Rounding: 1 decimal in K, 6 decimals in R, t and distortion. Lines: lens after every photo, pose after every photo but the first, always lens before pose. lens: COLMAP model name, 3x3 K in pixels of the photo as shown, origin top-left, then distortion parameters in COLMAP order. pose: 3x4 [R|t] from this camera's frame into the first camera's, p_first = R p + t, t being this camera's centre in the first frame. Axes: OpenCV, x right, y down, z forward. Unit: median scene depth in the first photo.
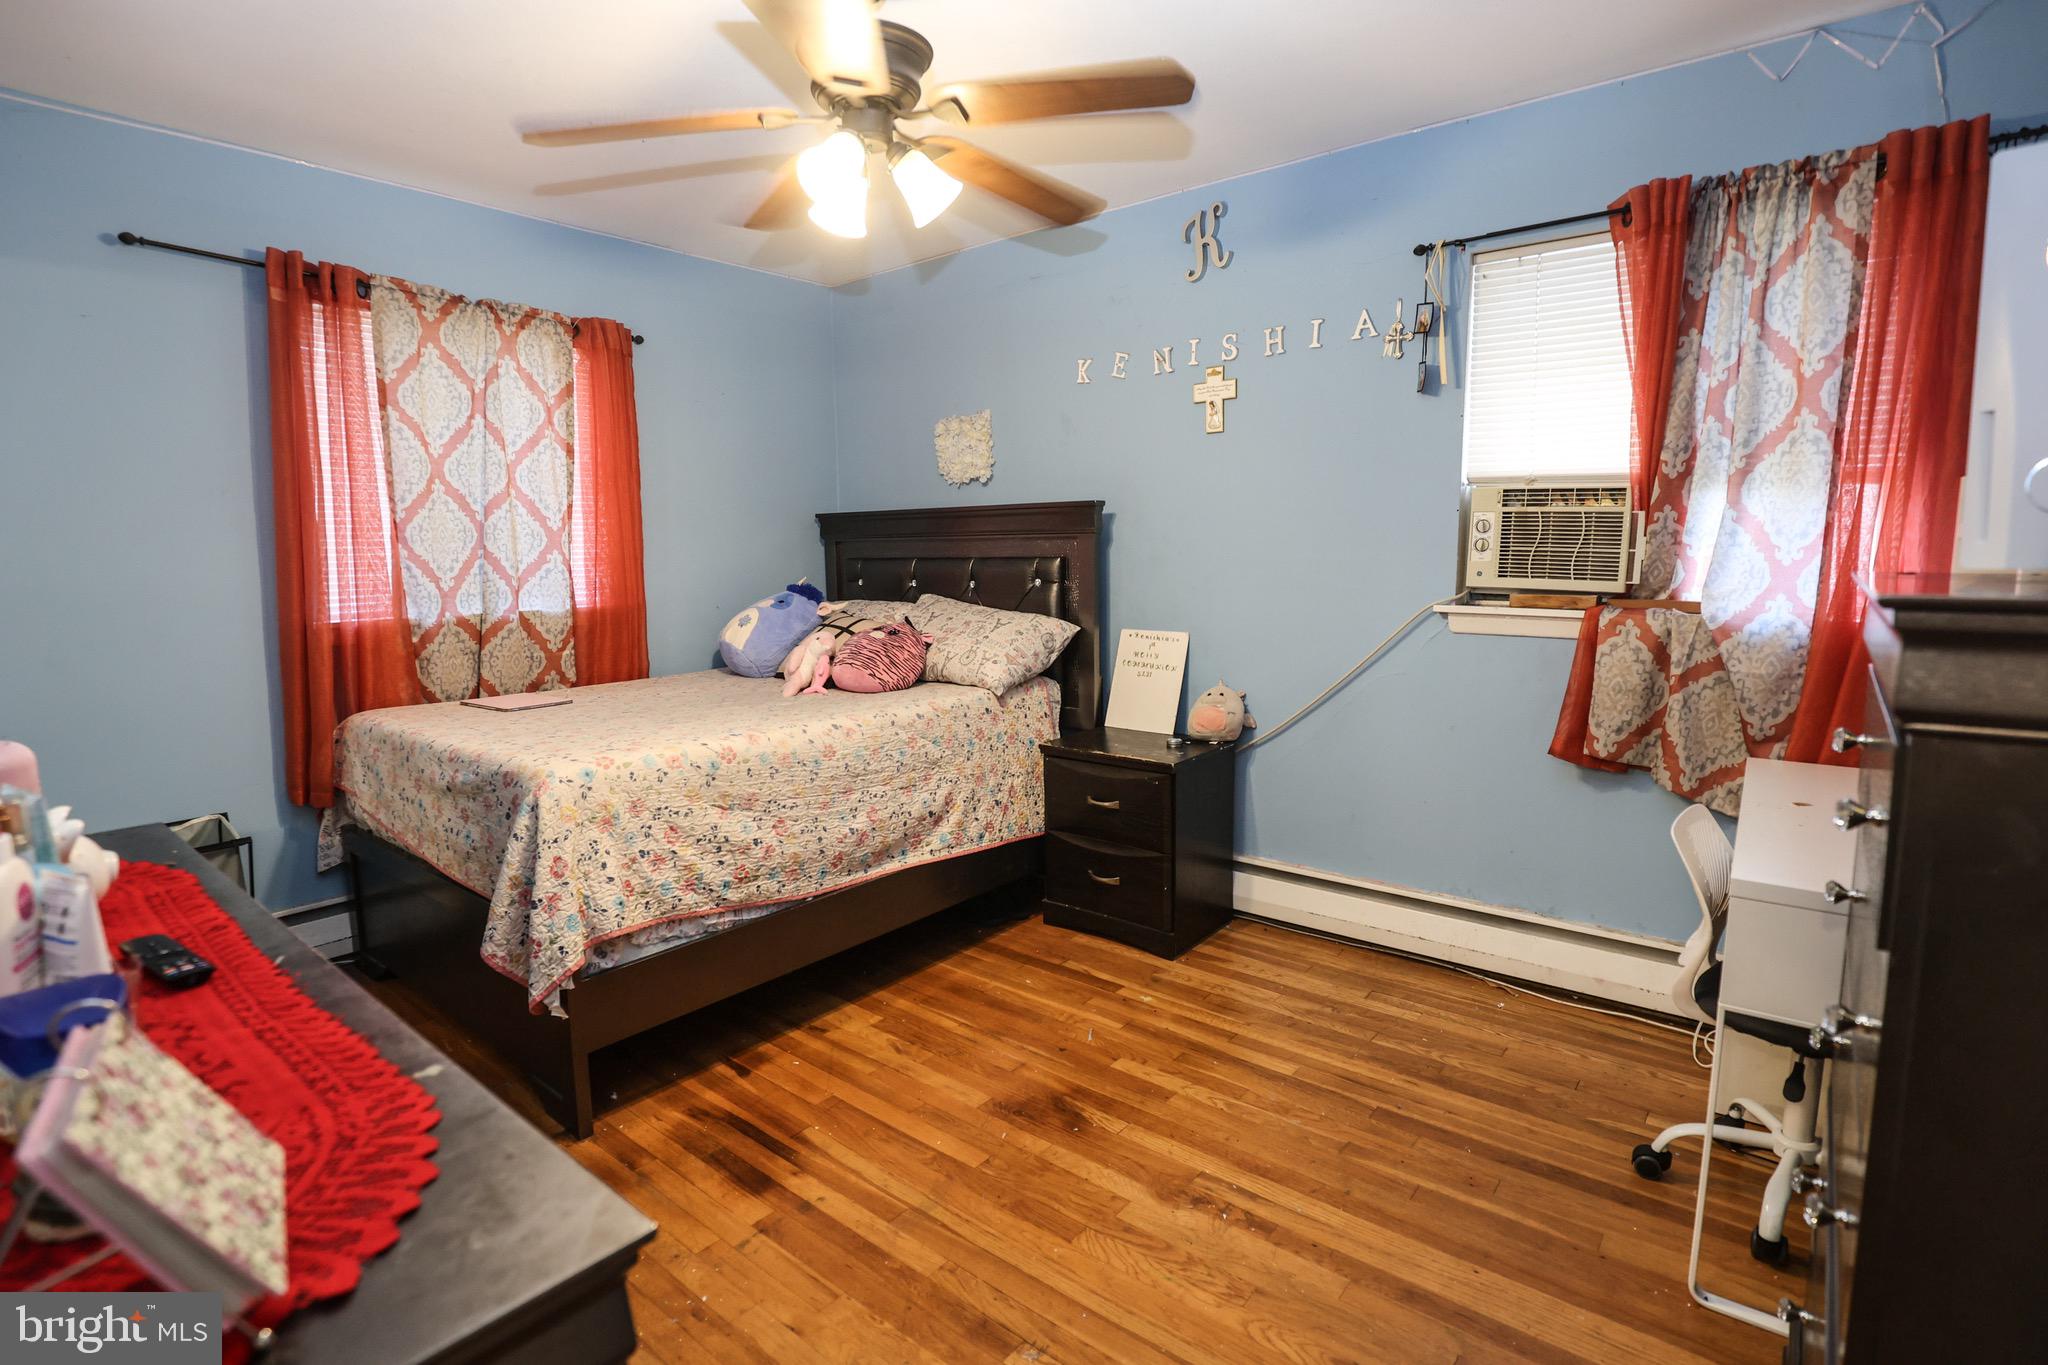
lens RADIAL K [[951.2, 0, 1024.0], [0, 951.2, 682.5], [0, 0, 1]] dist [-0.040345, 0.009608]
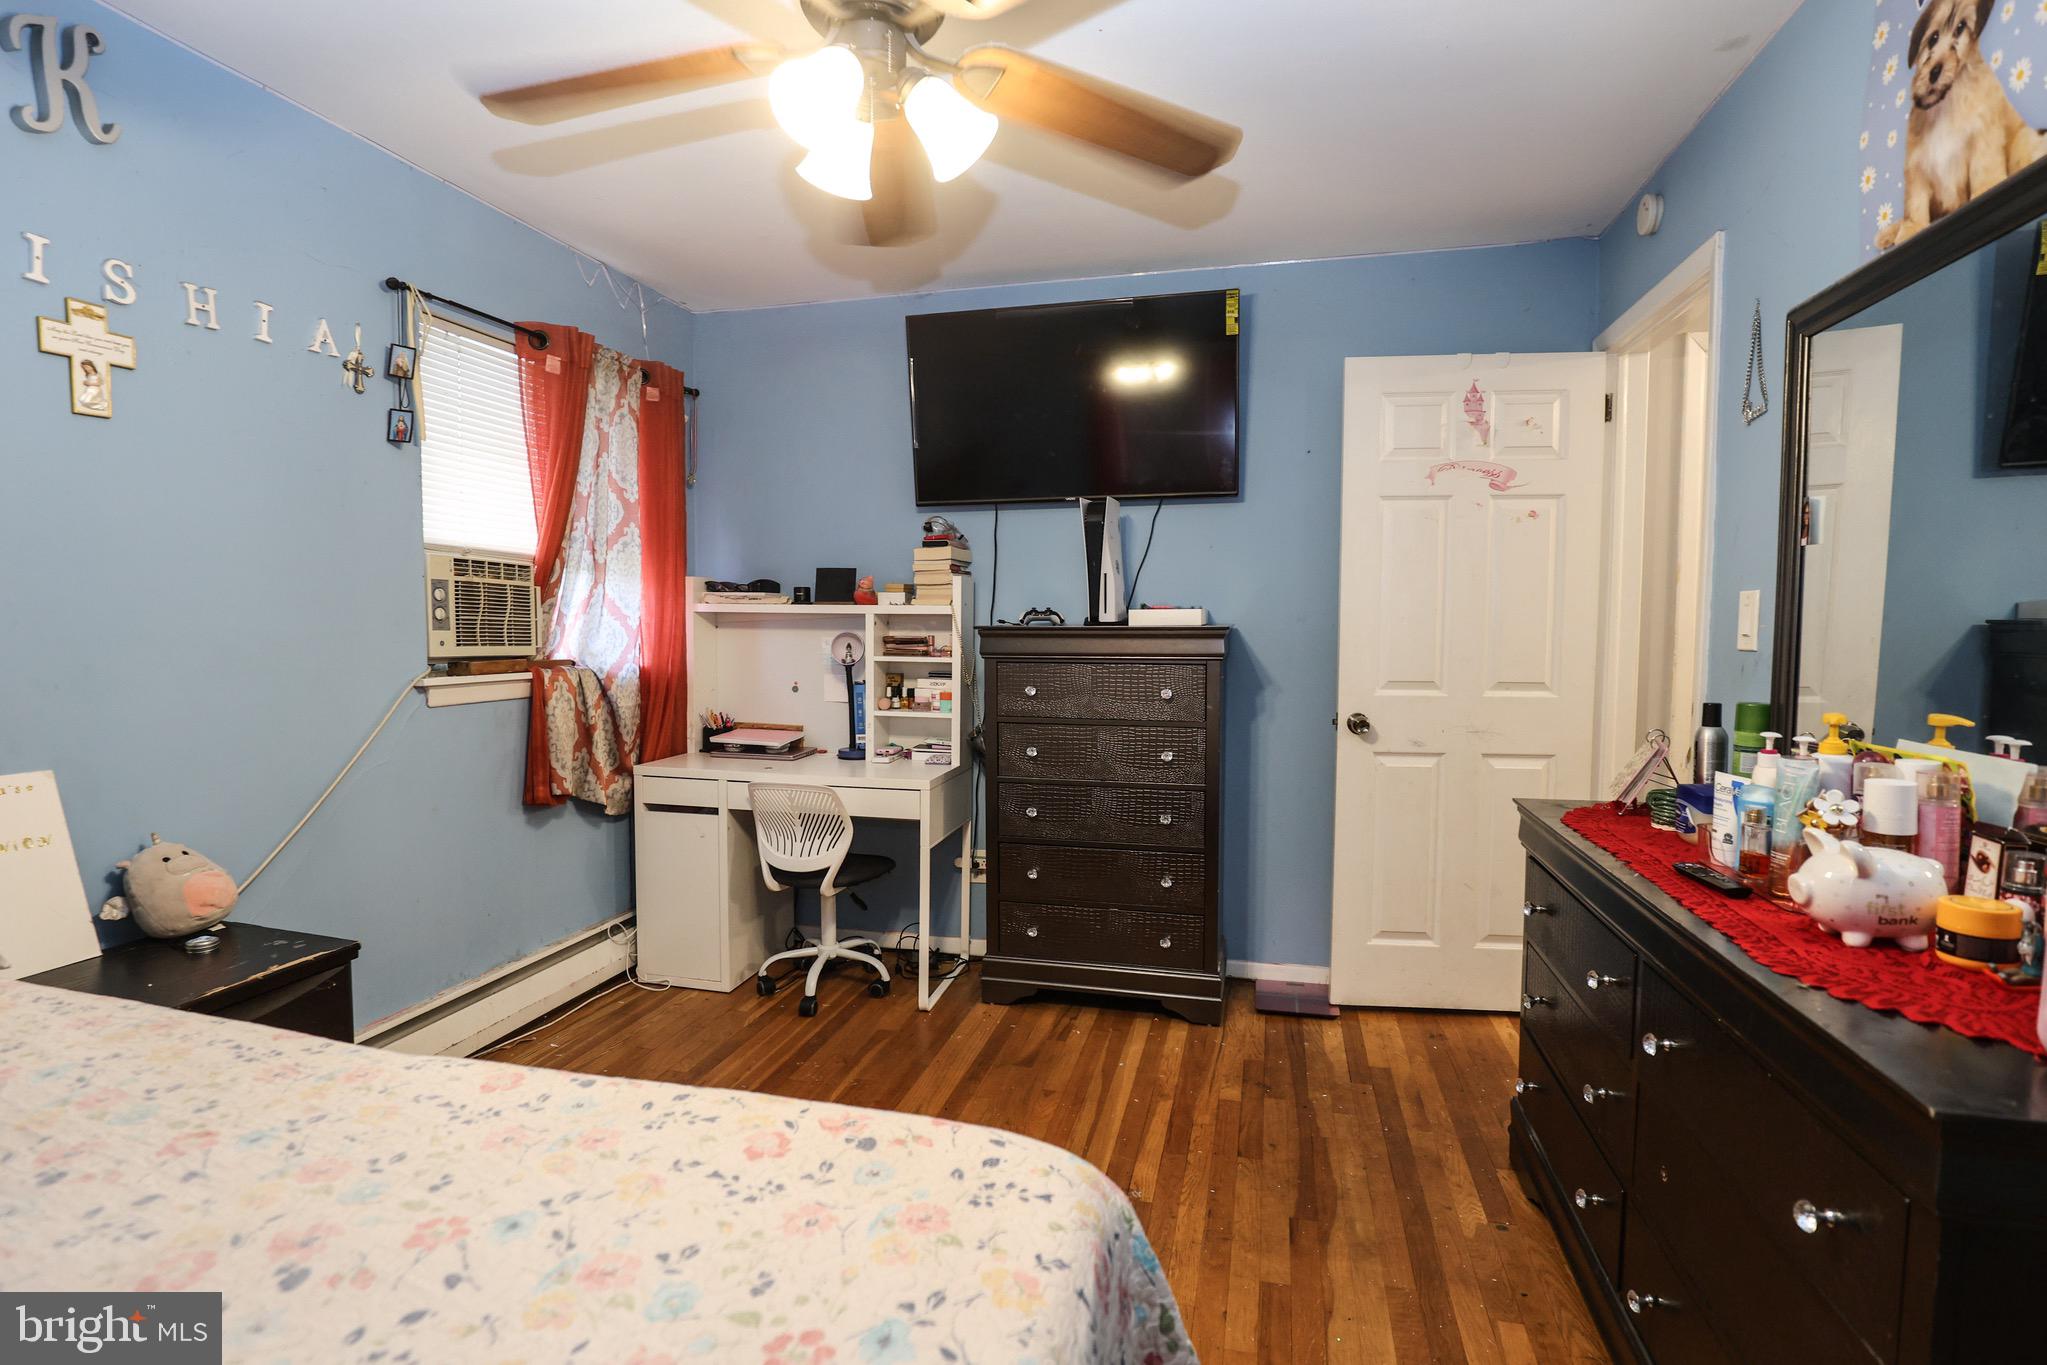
lens RADIAL K [[950.7, 0, 1023.5], [0, 950.7, 682.5], [0, 0, 1]] dist [-0.040345, 0.009608]
pose [[-0.390843, -0.056638, 0.918713, -0.652287], [0.123774, 0.985806, 0.113430, -0.115366], [-0.912097, 0.158046, -0.378285, 0.859799]]
